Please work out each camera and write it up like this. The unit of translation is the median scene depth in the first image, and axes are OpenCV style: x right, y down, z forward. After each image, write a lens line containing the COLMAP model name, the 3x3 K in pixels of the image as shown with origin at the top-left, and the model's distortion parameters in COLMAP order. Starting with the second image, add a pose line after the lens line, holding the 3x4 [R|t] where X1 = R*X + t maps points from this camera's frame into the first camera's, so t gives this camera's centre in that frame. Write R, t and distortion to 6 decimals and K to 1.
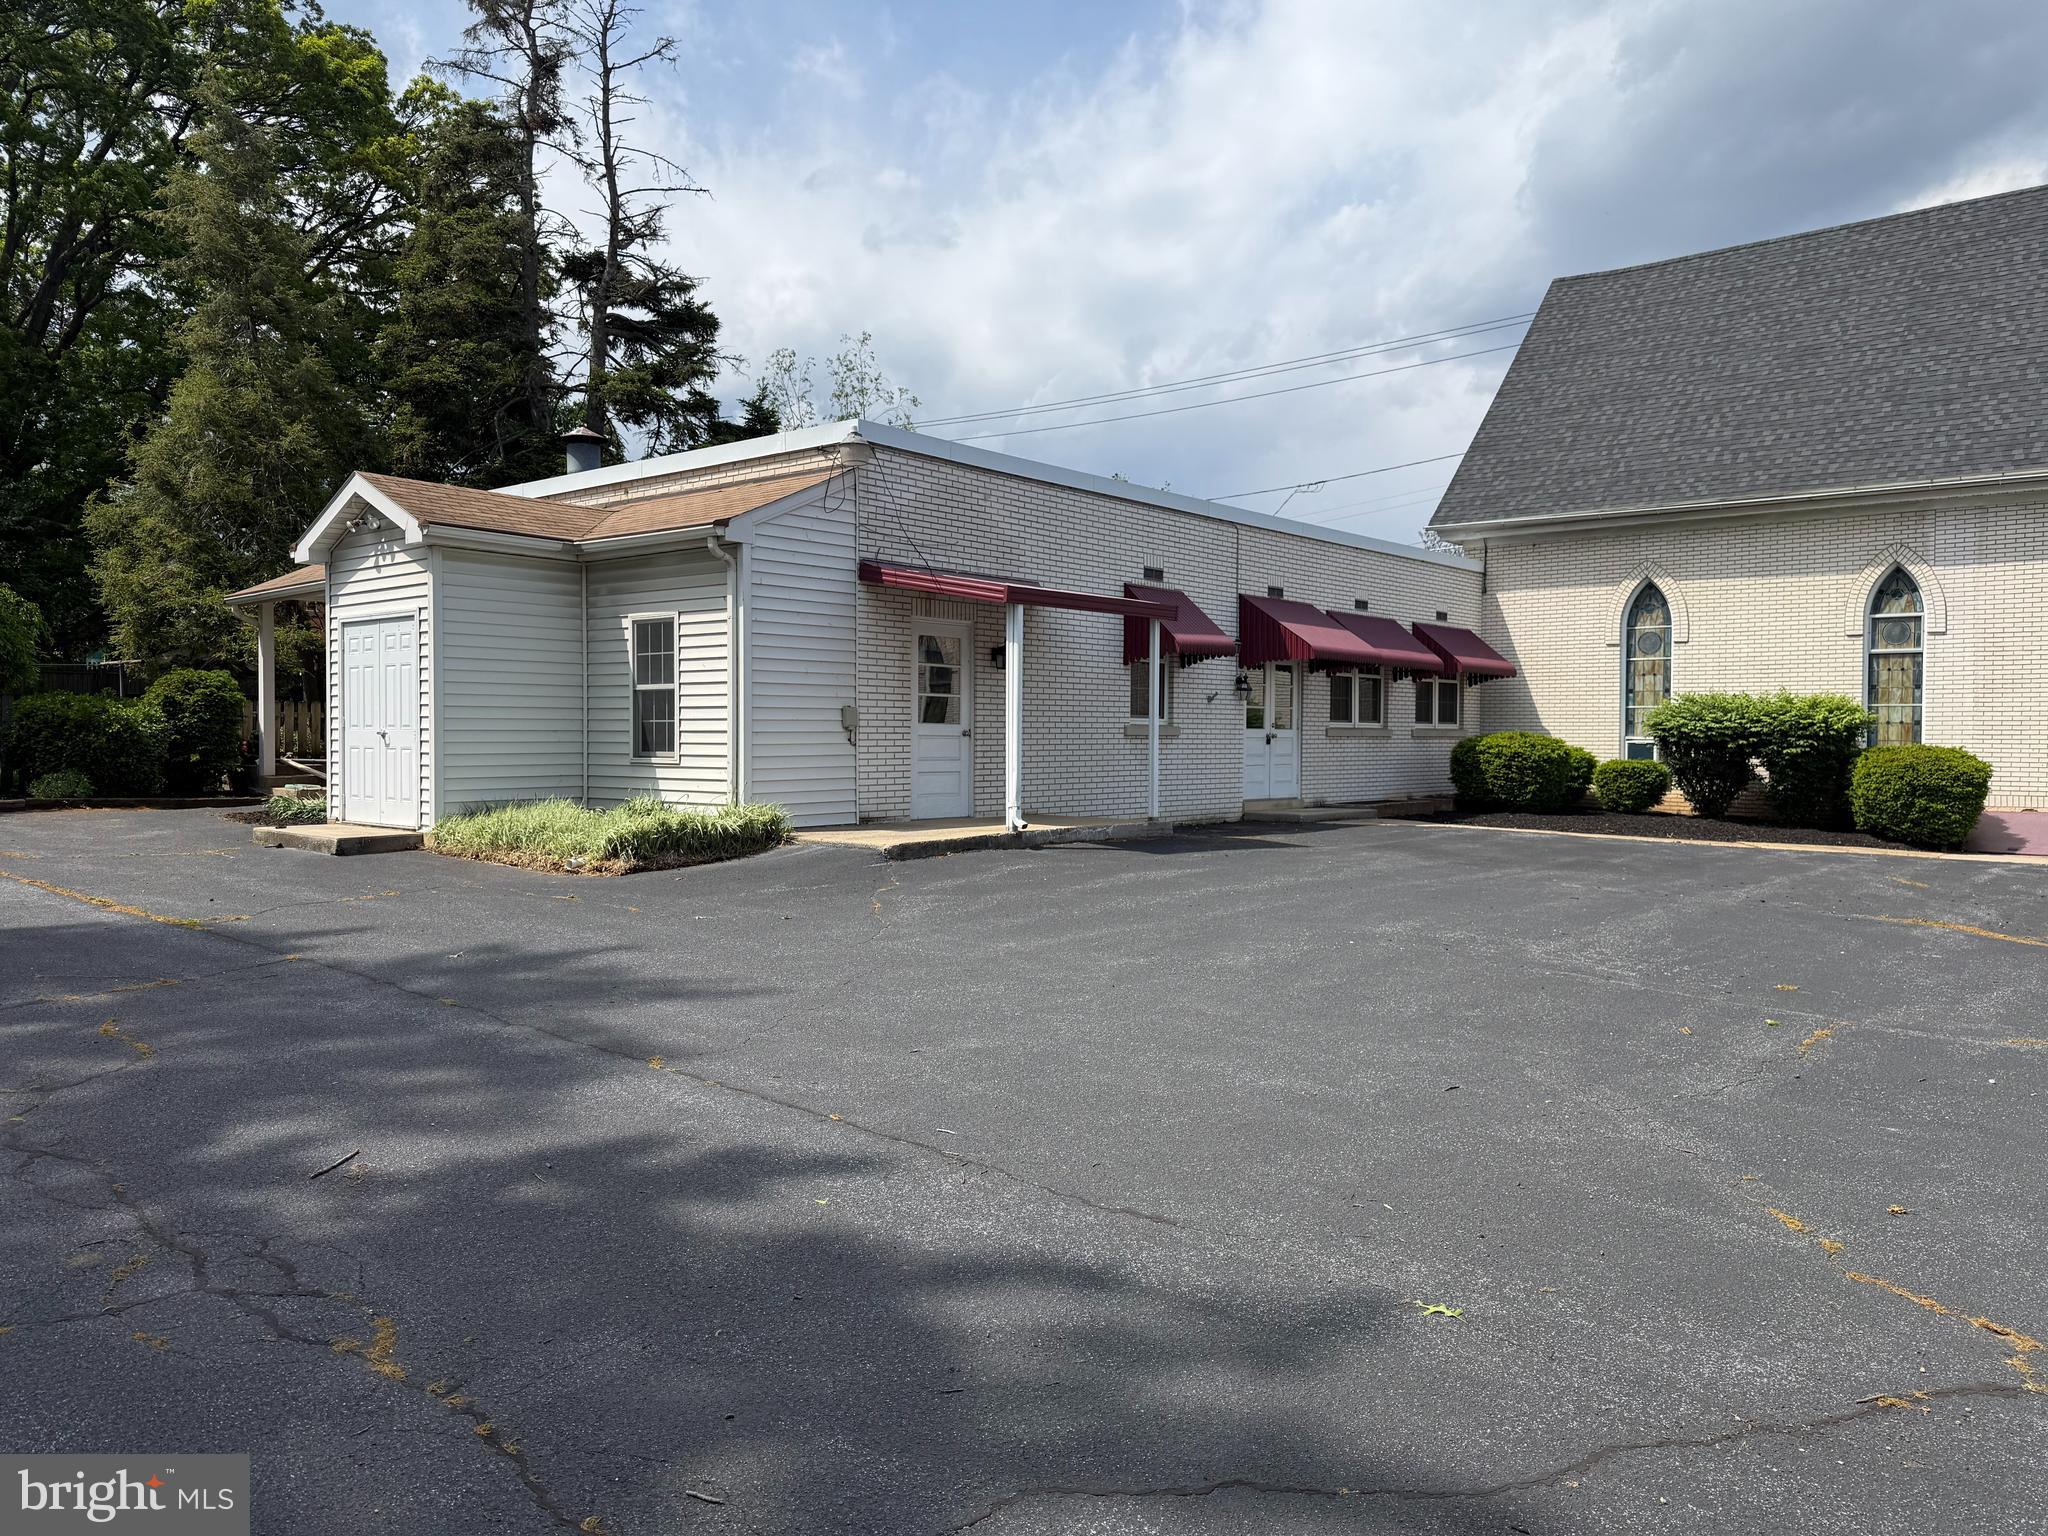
lens RADIAL K [[1423.9, 0, 1024.0], [0, 1423.9, 768.0], [0, 0, 1]] dist [0.072223, -0.086087]
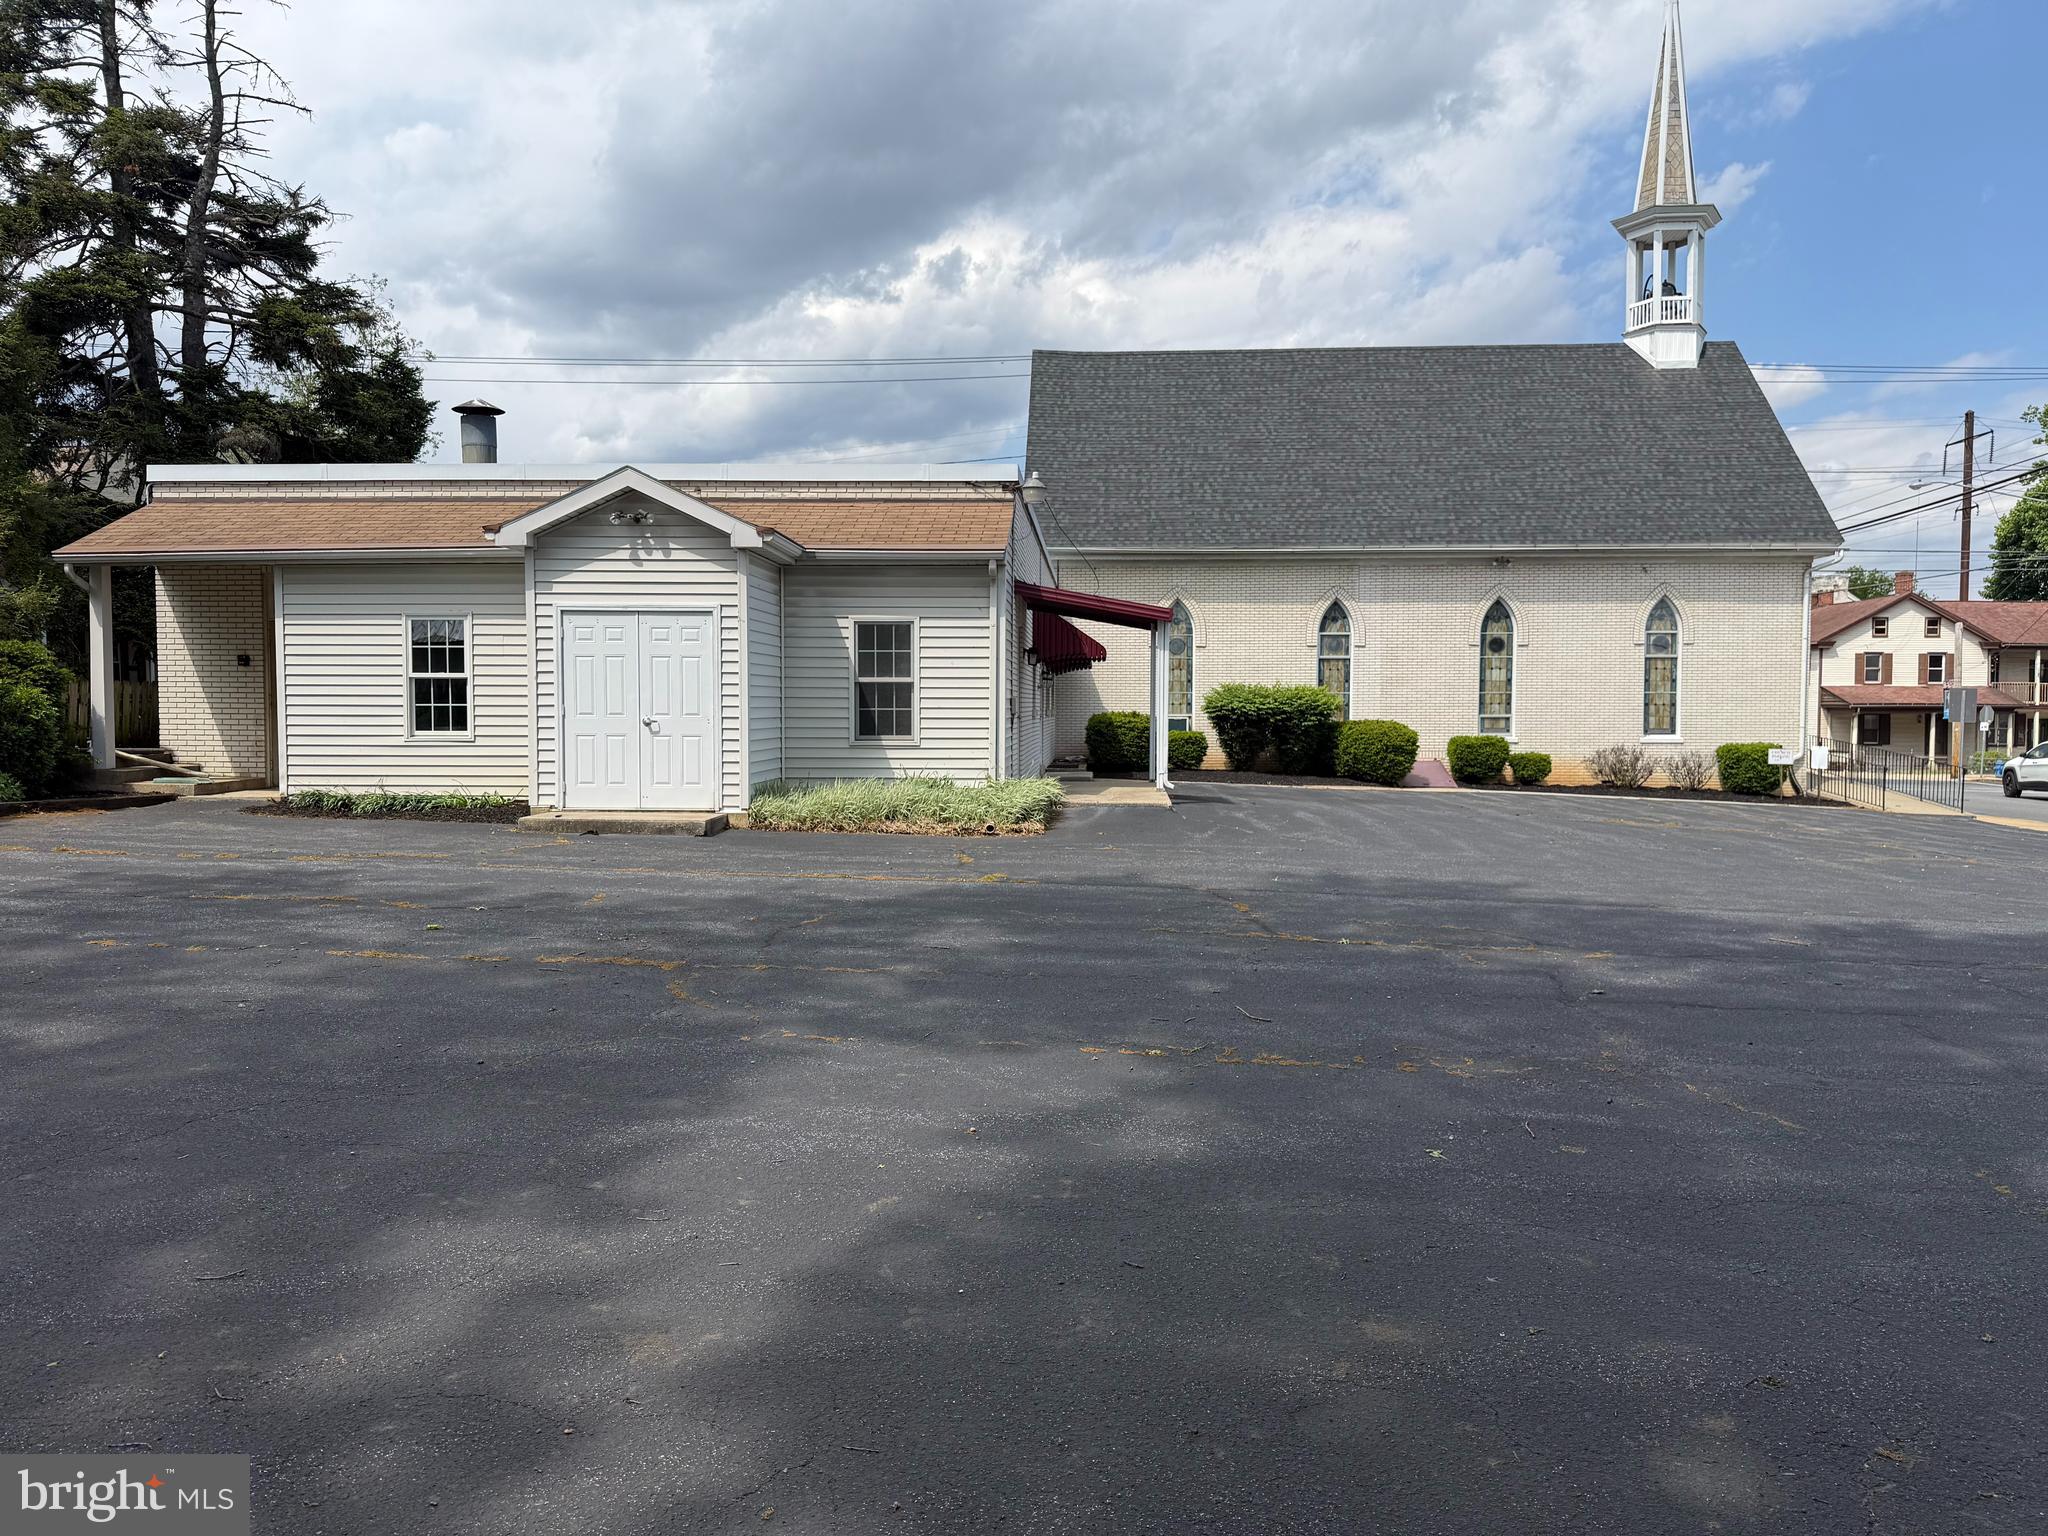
lens RADIAL K [[1416.1, 0, 1020.7], [0, 1416.1, 785.9], [0, 0, 1]] dist [0.130395, -0.226441]
pose [[0.794733, -0.036414, 0.605866, -0.600425], [0.017475, 0.999158, 0.037130, -0.007890], [-0.606708, -0.018921, 0.794700, 0.009827]]
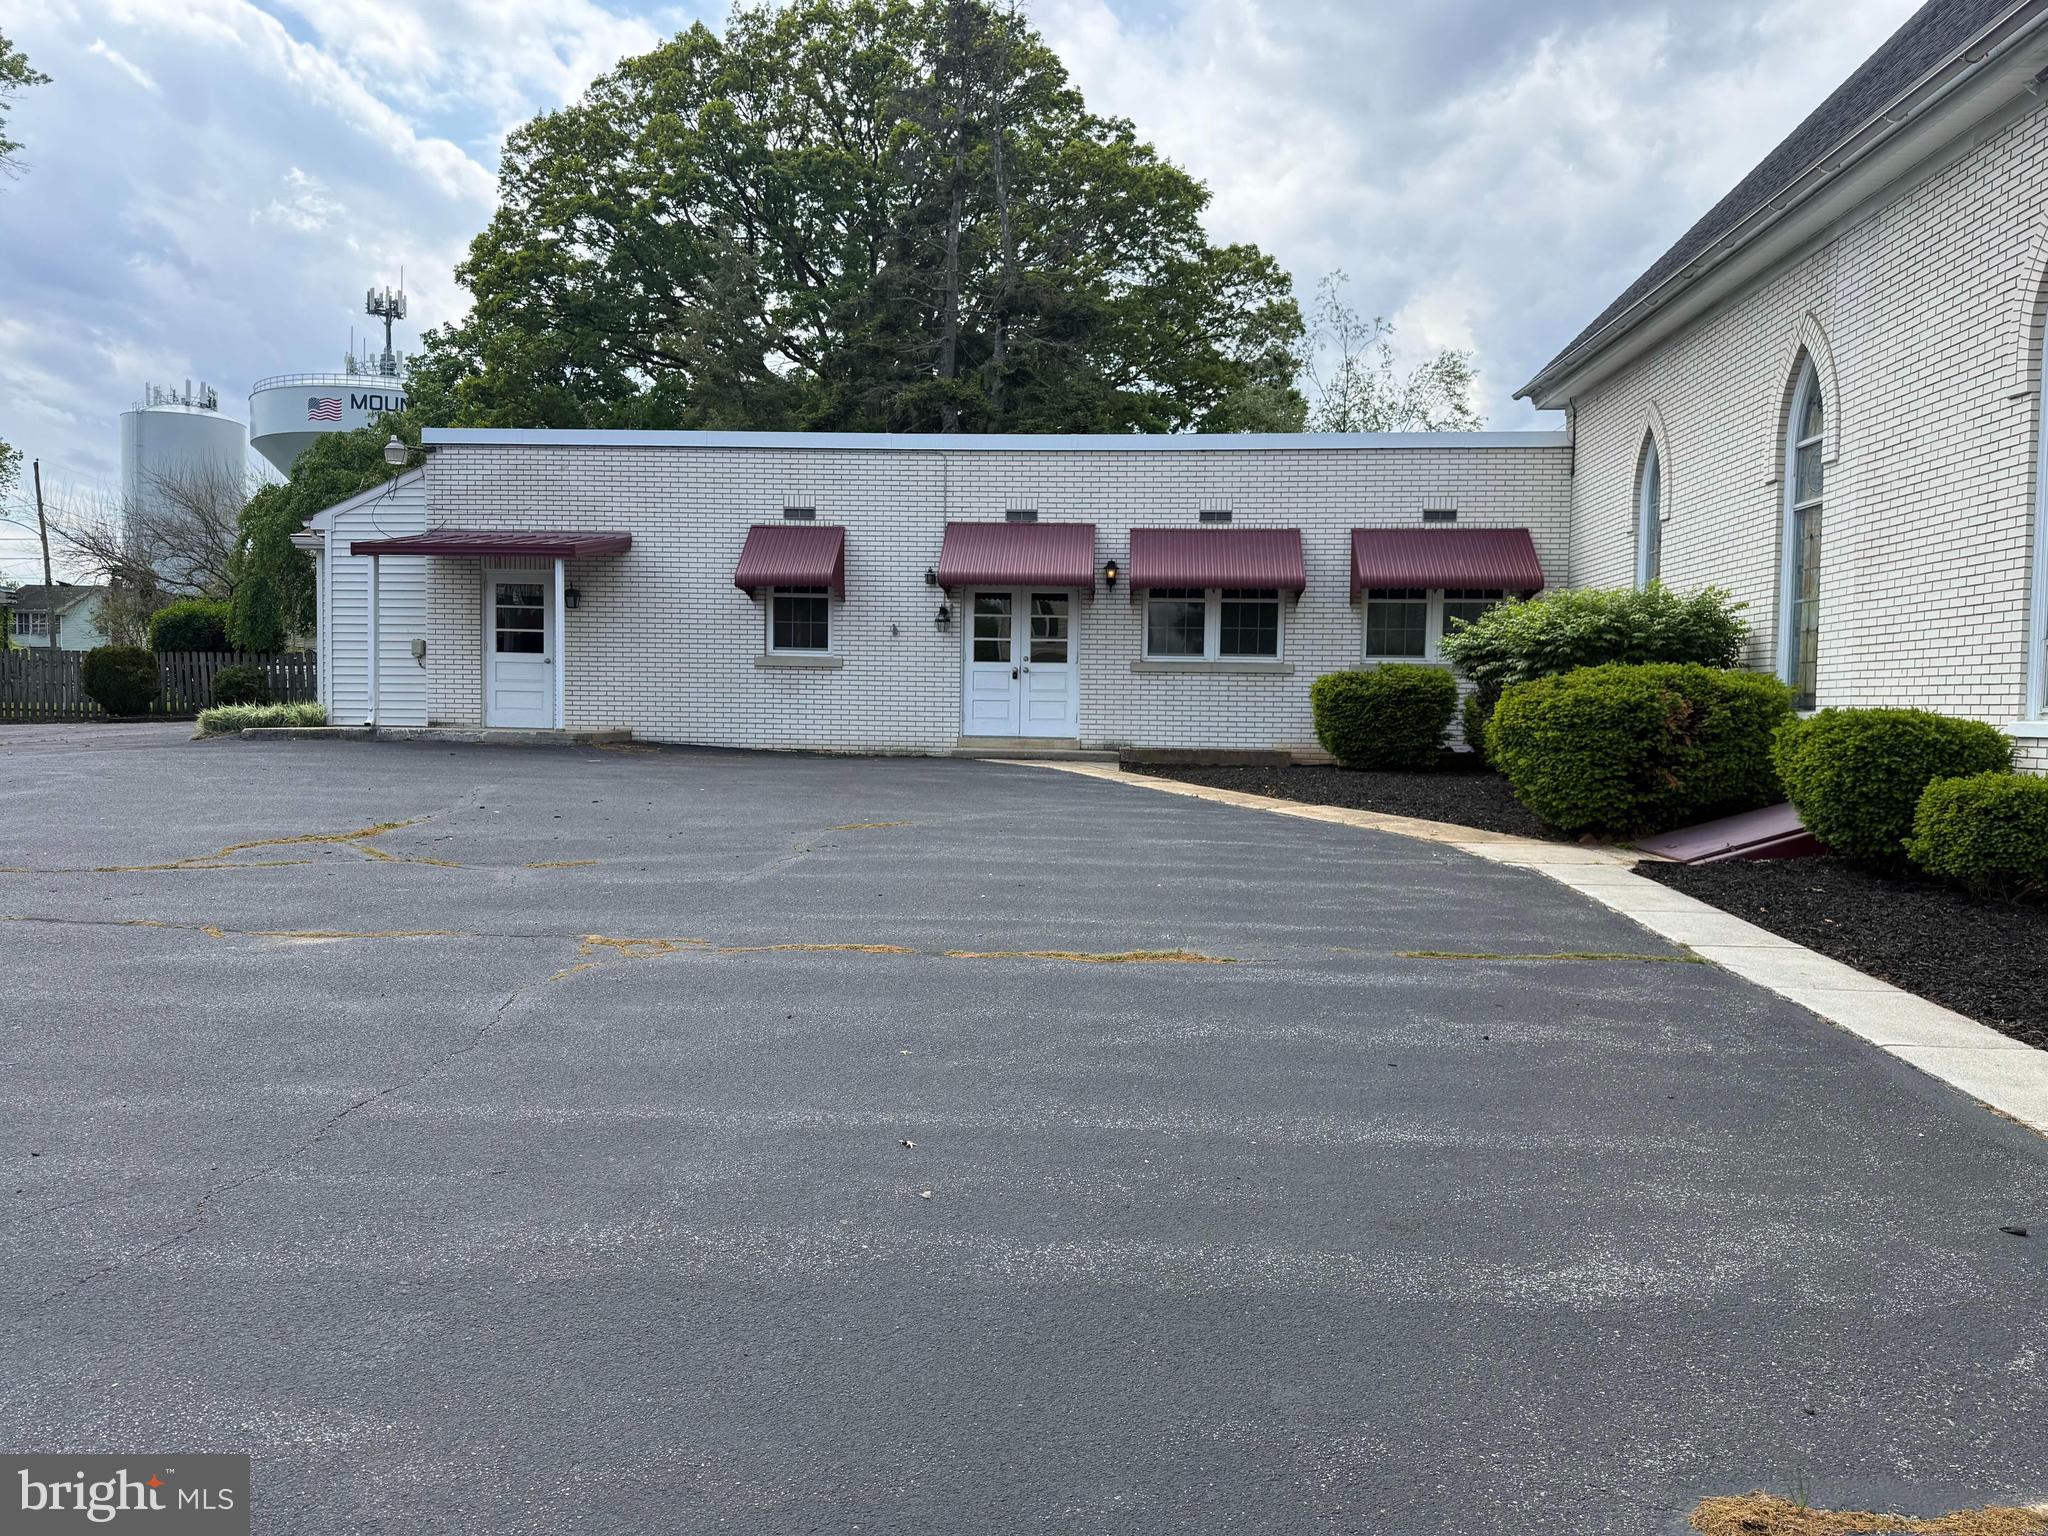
lens RADIAL K [[1374.0, 0, 1024.0], [0, 1374.0, 768.0], [0, 0, 1]] dist [0.002699, 0.000347]
pose [[0.611661, 0.036141, -0.790294, 0.890304], [-0.034745, 0.999219, 0.018804, 0.024579], [0.790357, 0.015958, 0.612439, 0.452308]]
